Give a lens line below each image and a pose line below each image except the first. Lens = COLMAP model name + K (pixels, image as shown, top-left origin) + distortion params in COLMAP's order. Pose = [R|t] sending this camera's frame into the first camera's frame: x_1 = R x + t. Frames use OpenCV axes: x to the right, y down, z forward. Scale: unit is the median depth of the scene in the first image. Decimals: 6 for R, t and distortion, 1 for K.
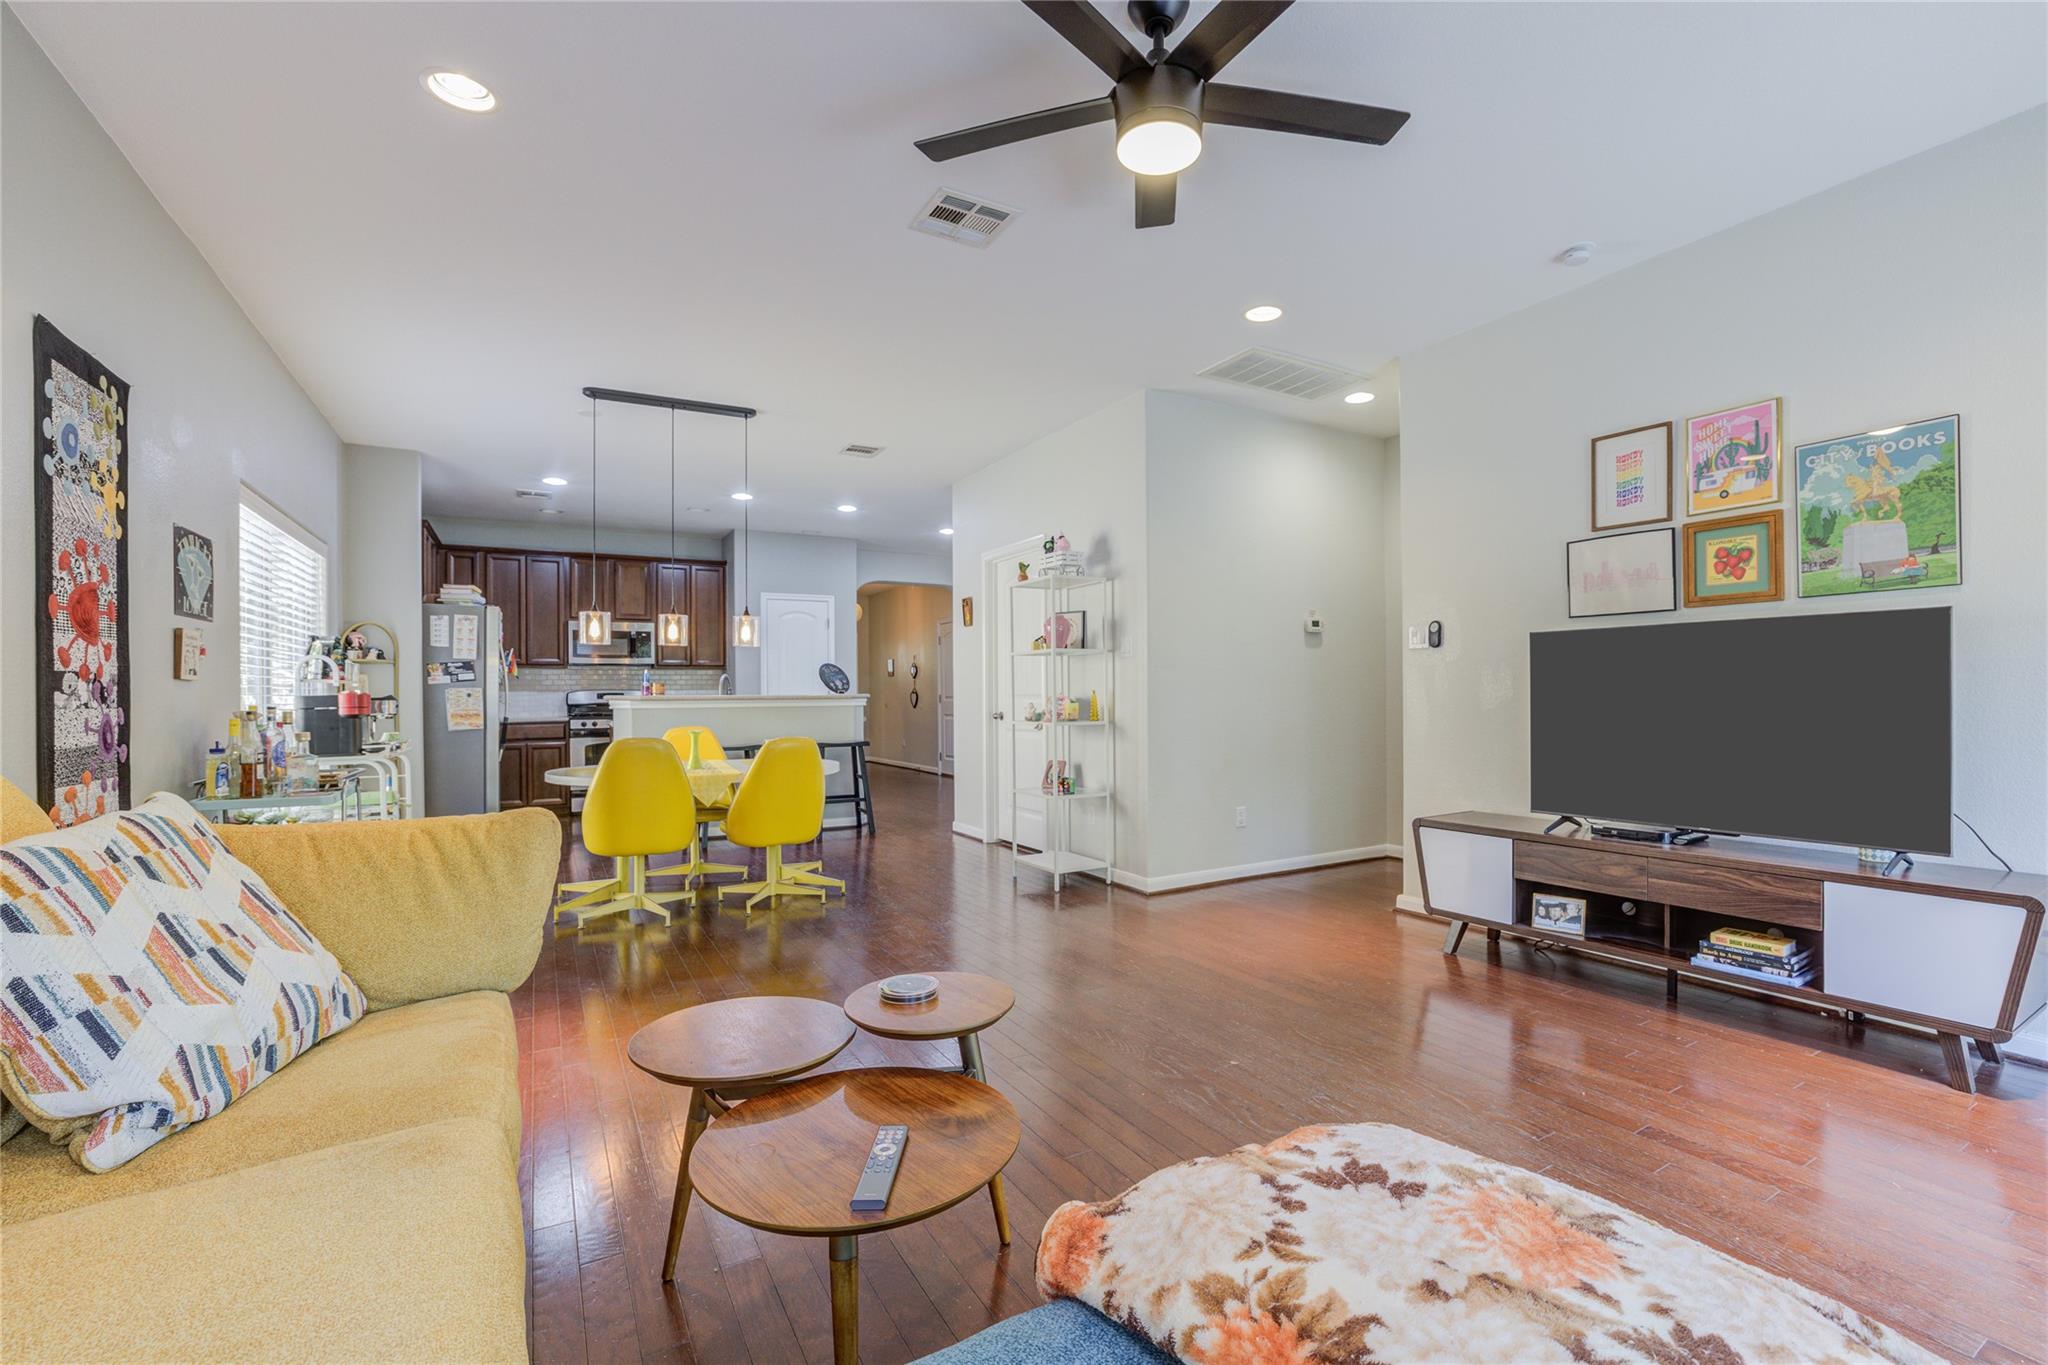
lens RADIAL K [[878.9, 0, 1044.3], [0, 878.9, 698.4], [0, 0, 1]] dist [-0.029434, 0.005156]
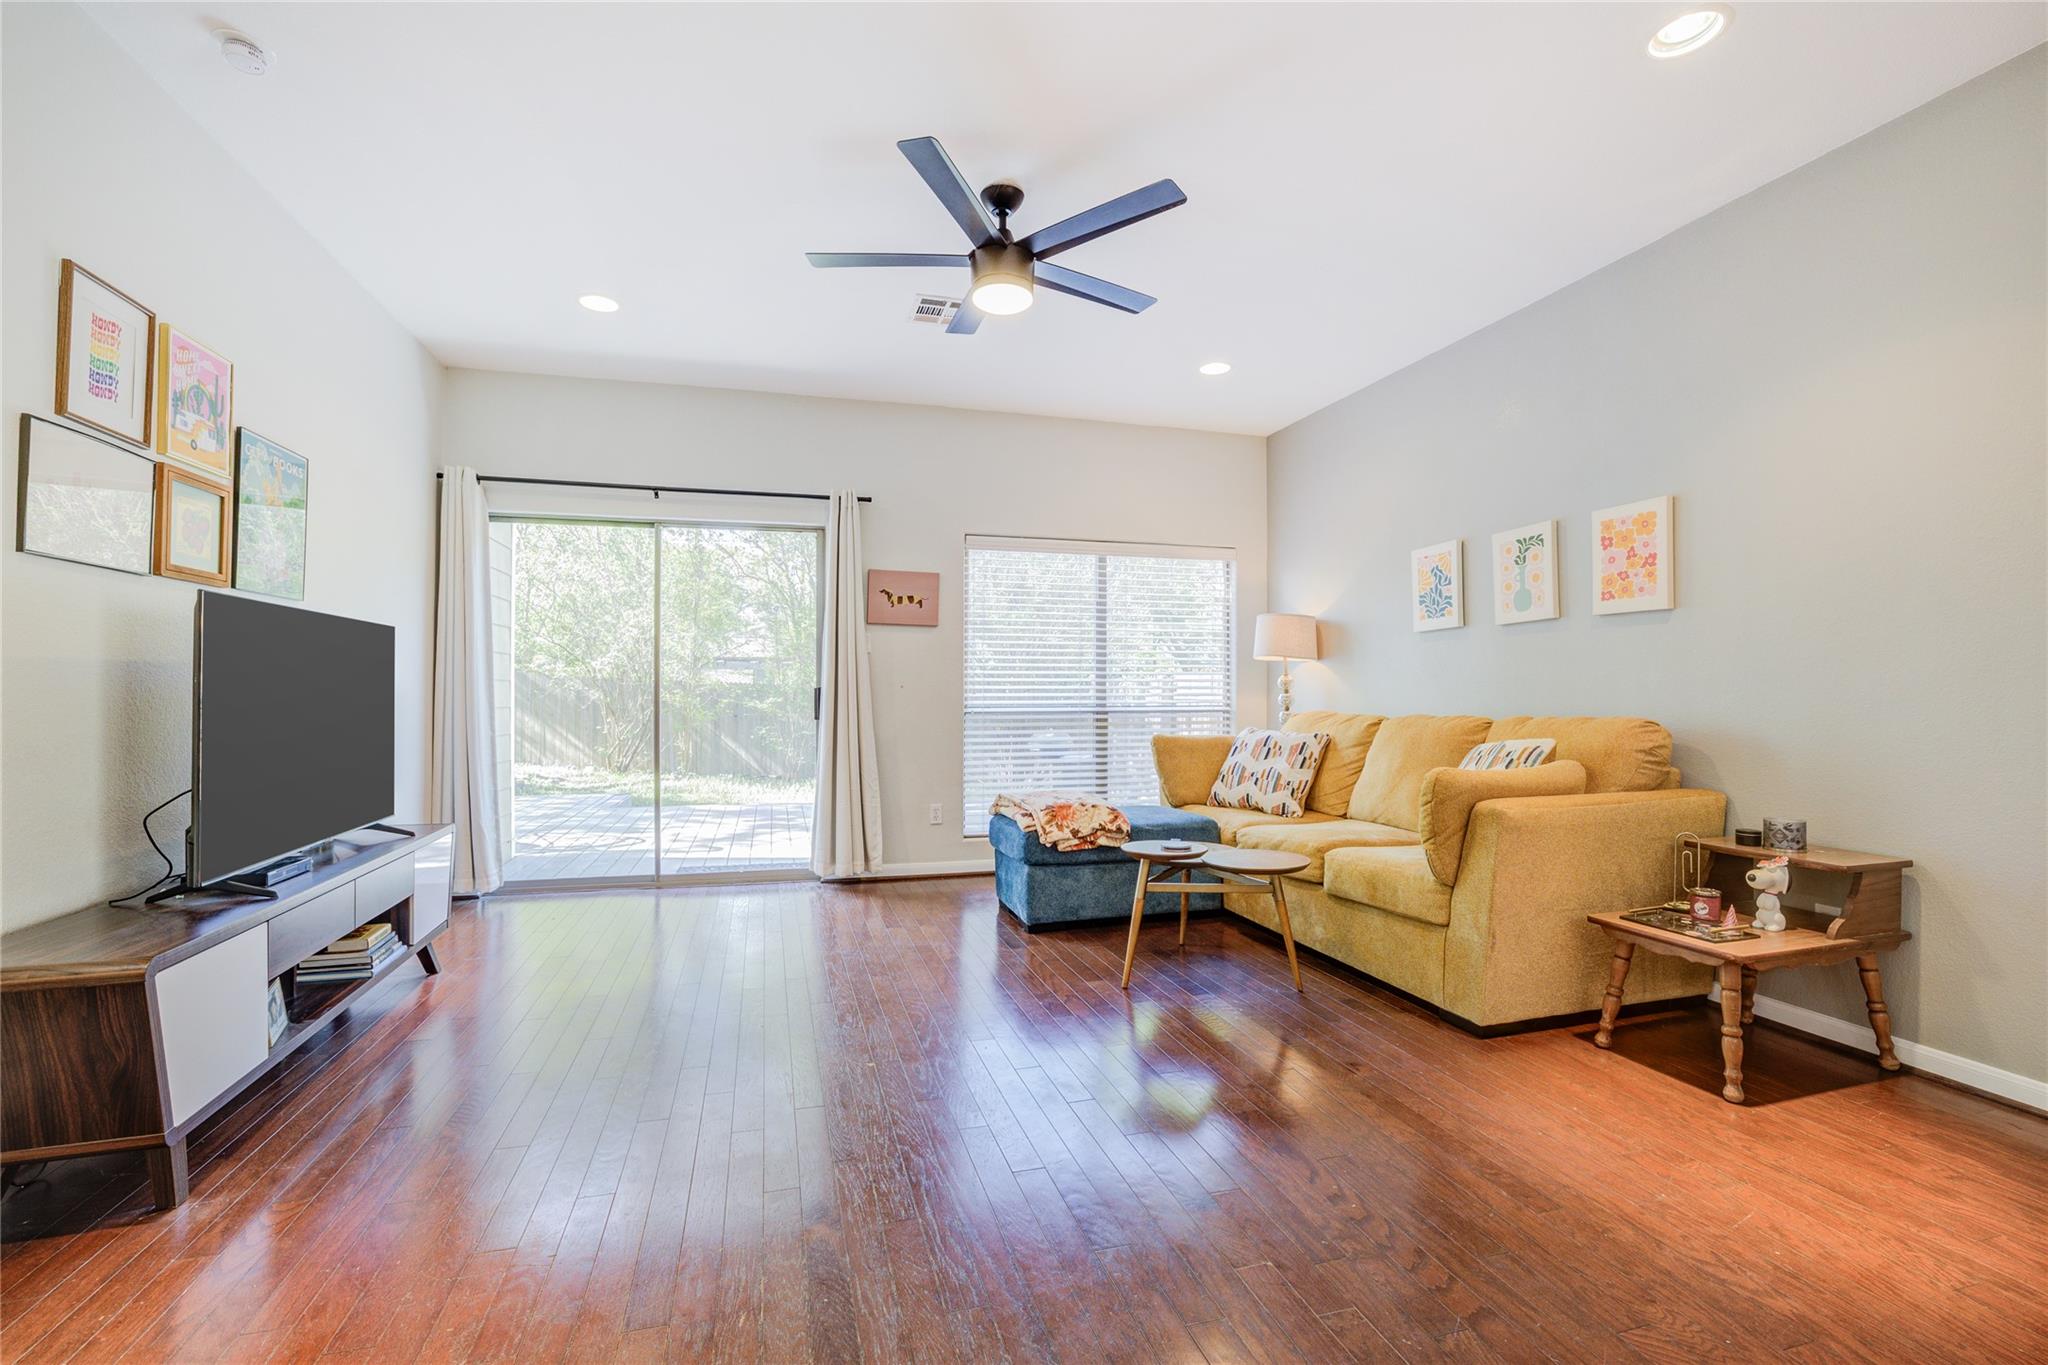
lens RADIAL K [[878.9, 0, 1020.0], [0, 878.9, 685.4], [0, 0, 1]] dist [-0.029434, 0.005156]
pose [[-0.967272, 0.003235, 0.253719, -0.145976], [0.002323, 0.999990, -0.003897, -0.002851], [-0.253729, -0.003180, -0.967270, 1.332539]]
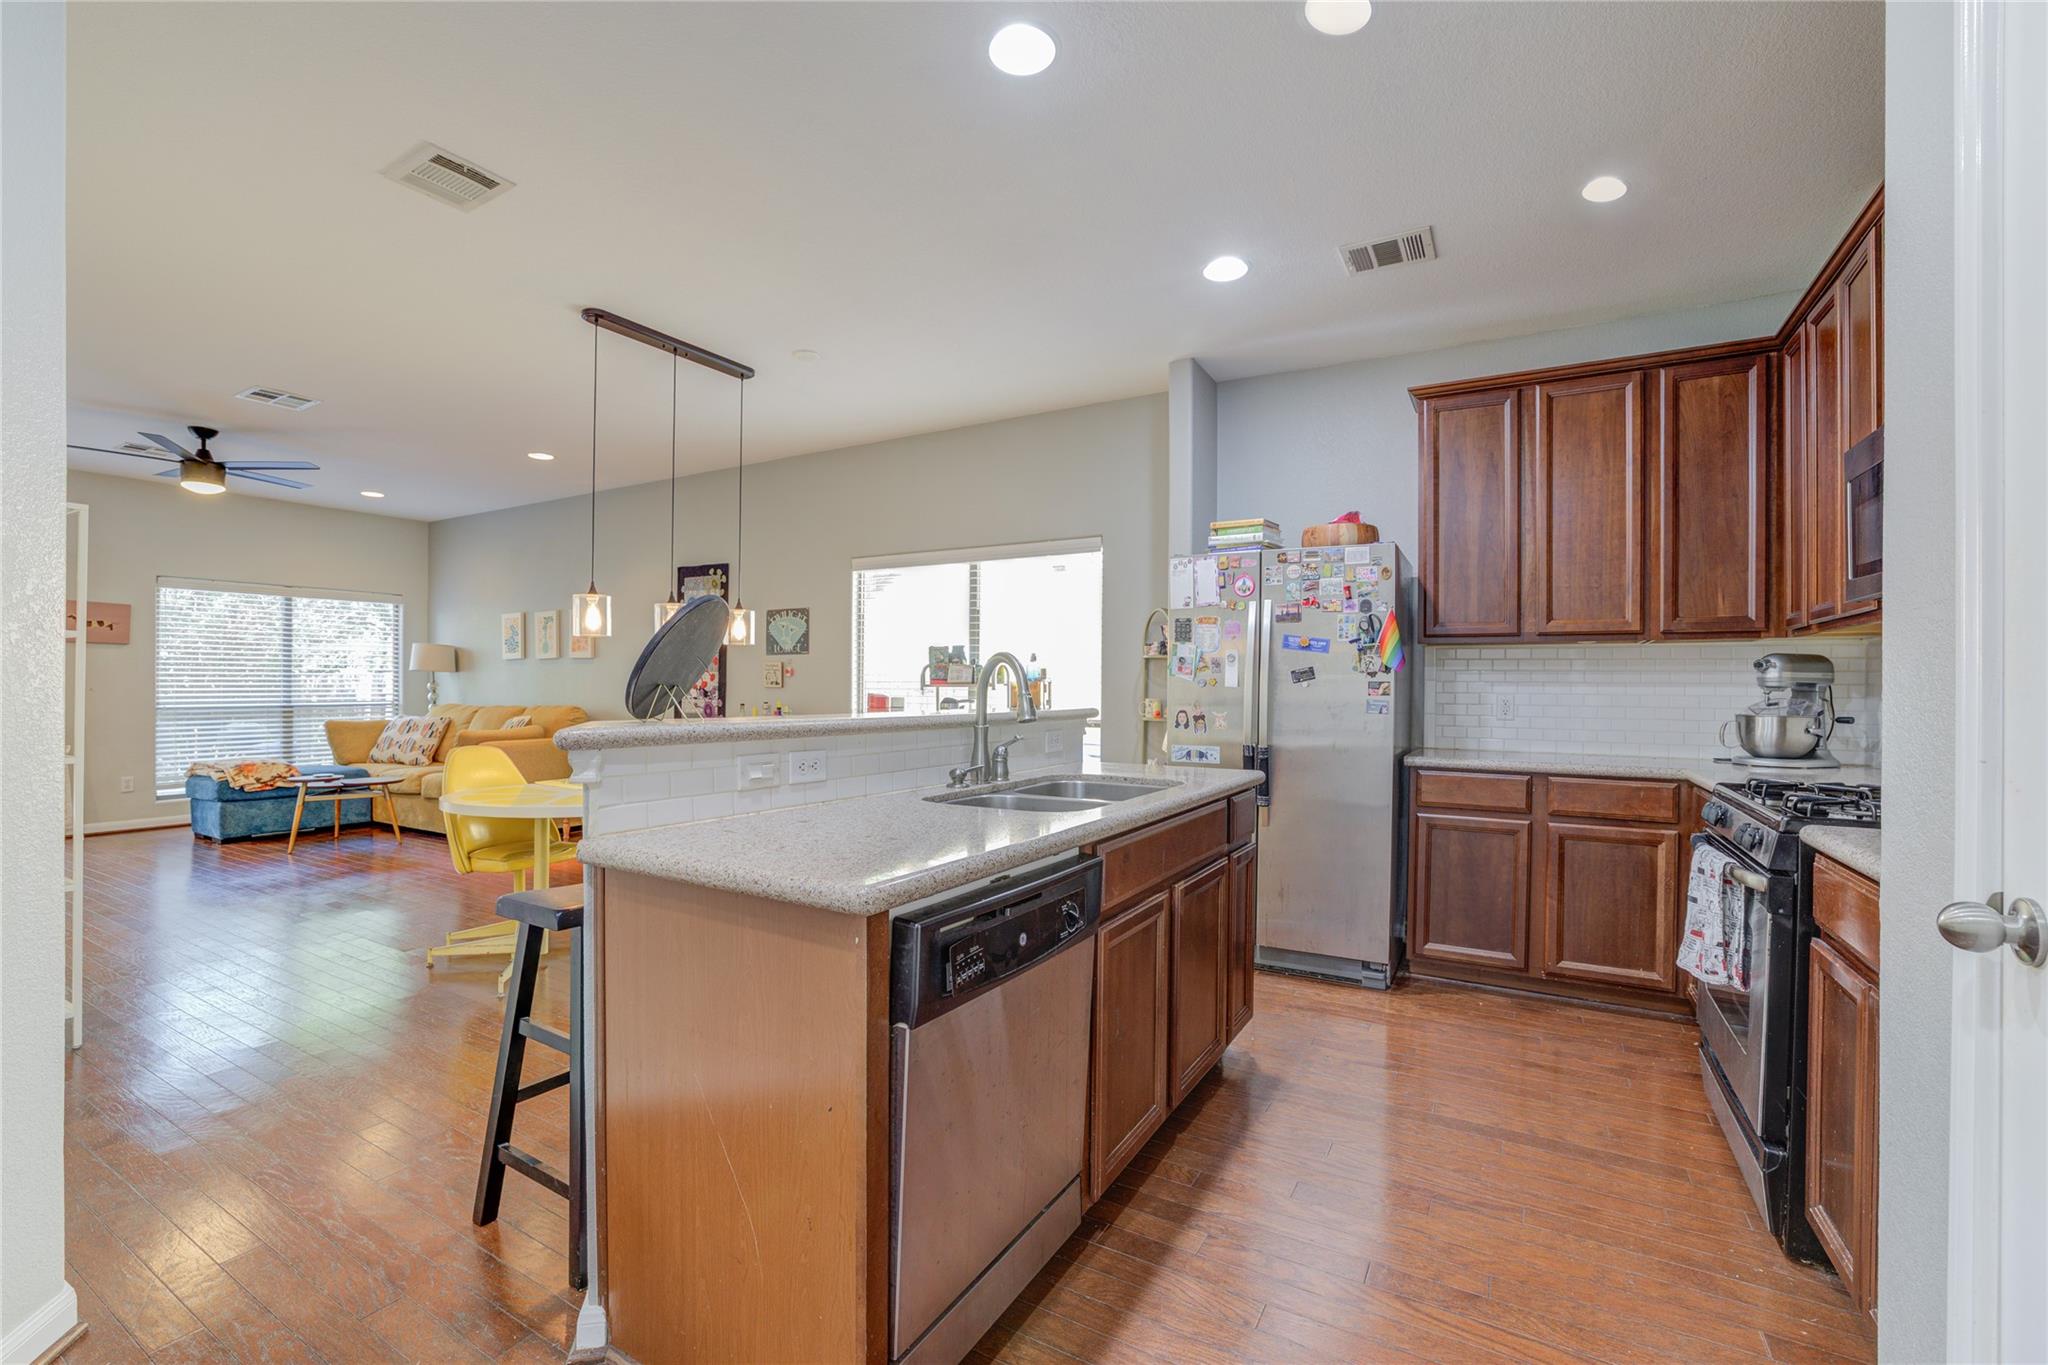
lens RADIAL K [[878.9, 0, 1028.1], [0, 878.9, 686.2], [0, 0, 1]] dist [-0.029434, 0.005156]
pose [[-0.871524, 0.001751, -0.490350, -0.439359], [-0.003594, 0.999944, 0.009959, -0.039303], [0.490340, 0.010442, -0.871468, 2.543898]]
